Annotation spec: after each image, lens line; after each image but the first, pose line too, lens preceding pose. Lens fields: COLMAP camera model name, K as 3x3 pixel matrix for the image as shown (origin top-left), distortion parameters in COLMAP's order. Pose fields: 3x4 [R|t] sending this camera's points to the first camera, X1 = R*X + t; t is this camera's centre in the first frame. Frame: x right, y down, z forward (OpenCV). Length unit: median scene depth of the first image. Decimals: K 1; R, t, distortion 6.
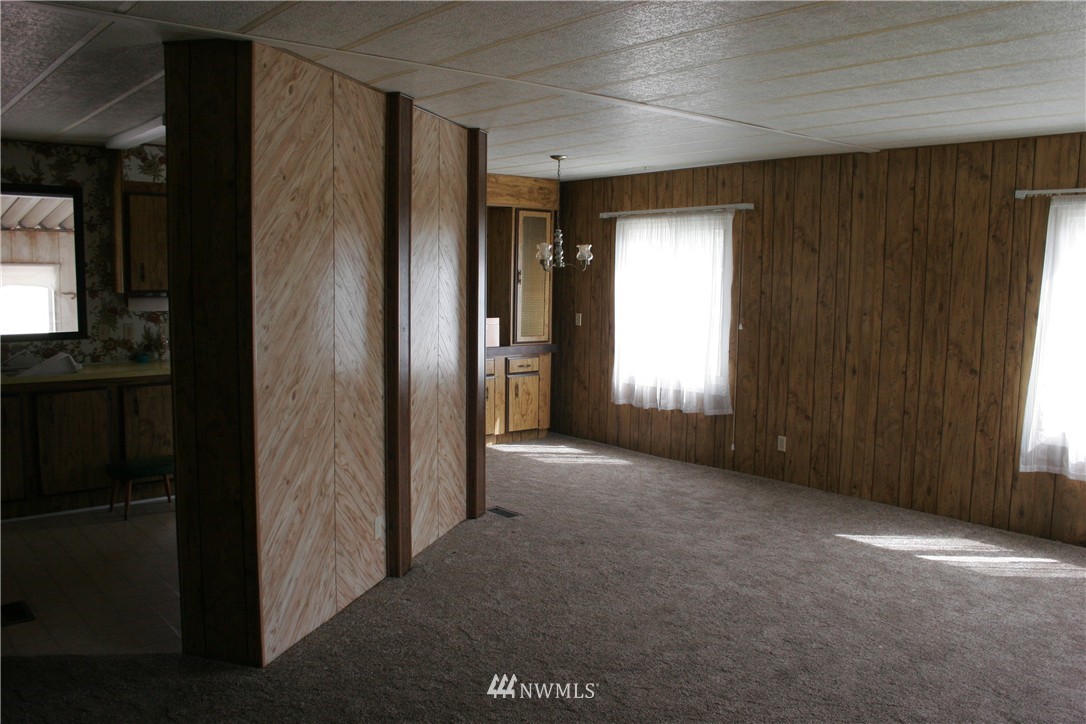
lens RADIAL K [[890.9, 0, 543.0], [0, 890.9, 362.0], [0, 0, 1]] dist [-0.161613, 0.104902]
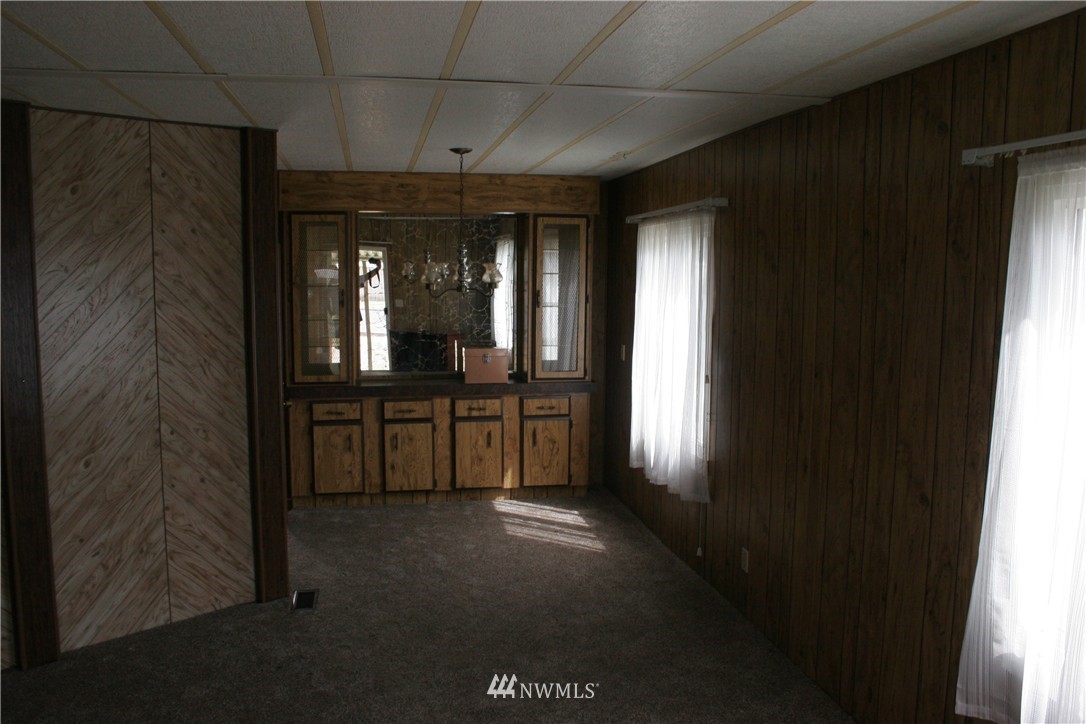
lens RADIAL K [[890.9, 0, 543.0], [0, 890.9, 362.0], [0, 0, 1]] dist [-0.161613, 0.104902]
pose [[0.882786, 0.042943, -0.467809, 0.514668], [-0.043439, 0.999009, 0.009733, -0.065139], [0.467764, 0.011729, 0.883776, 0.401653]]
